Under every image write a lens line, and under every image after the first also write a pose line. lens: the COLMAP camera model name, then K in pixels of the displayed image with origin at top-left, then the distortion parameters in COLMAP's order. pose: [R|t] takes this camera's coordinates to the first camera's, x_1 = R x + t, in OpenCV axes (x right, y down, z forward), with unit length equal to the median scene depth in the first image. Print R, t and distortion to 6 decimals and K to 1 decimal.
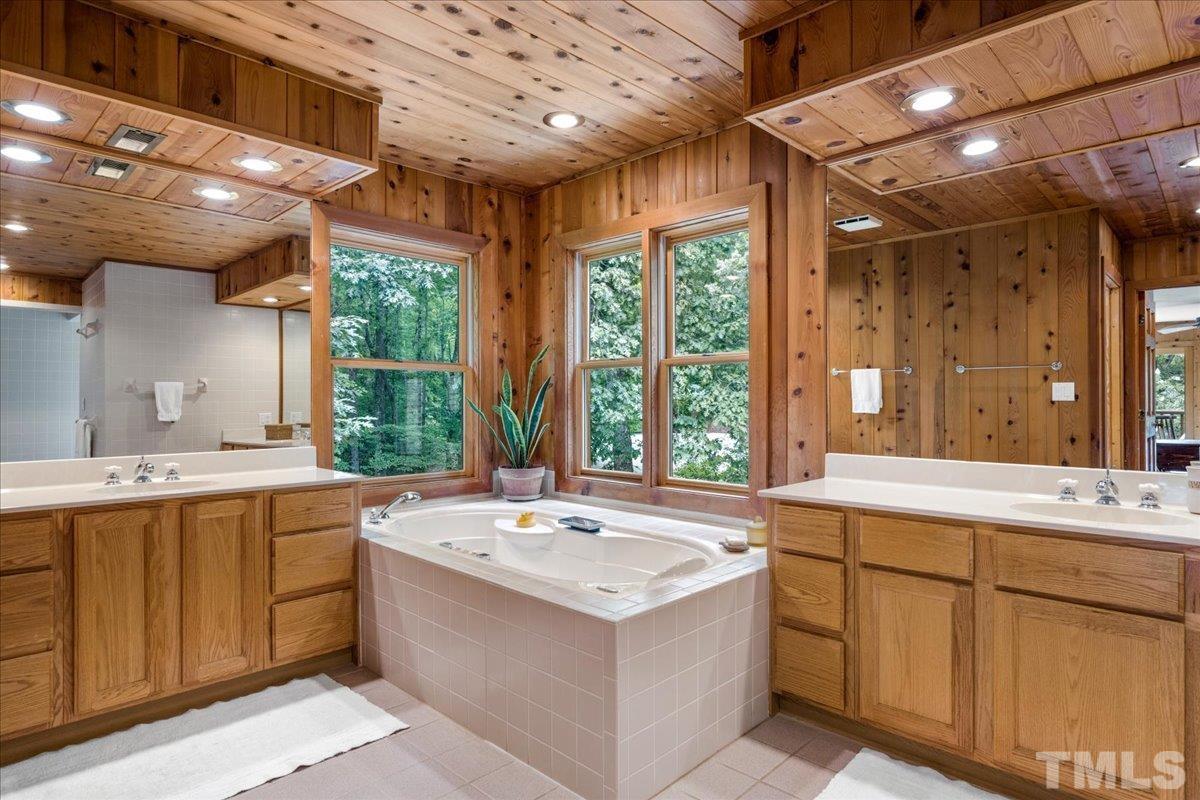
lens RADIAL K [[665.8, 0, 598.6], [0, 665.8, 399.4], [0, 0, 1]] dist [0.003030, -0.000291]
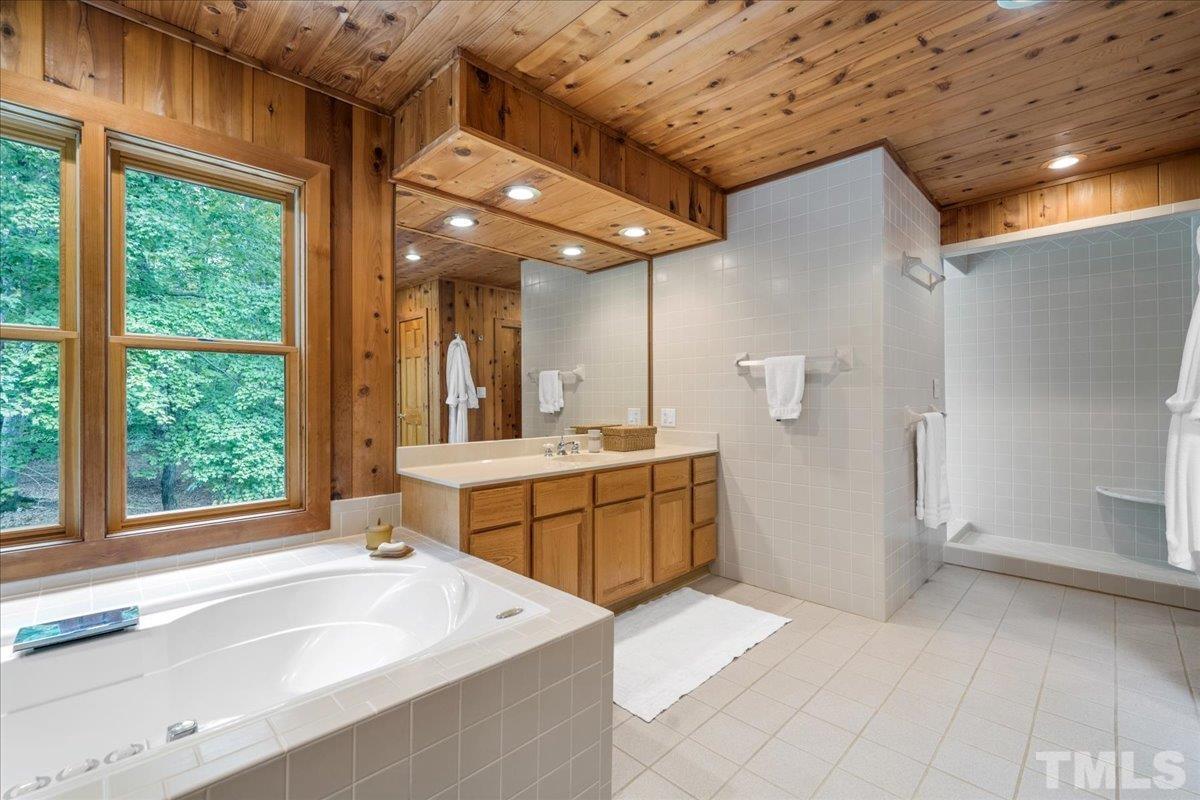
lens RADIAL K [[512.7, 0, 598.2], [0, 512.7, 397.9], [0, 0, 1]] dist [0.001204, -0.000081]
pose [[0.012972, -0.004451, 0.999906, -0.481734], [-0.004663, 0.999979, 0.004512, -0.005942], [-0.999905, -0.004721, 0.012951, 0.632266]]
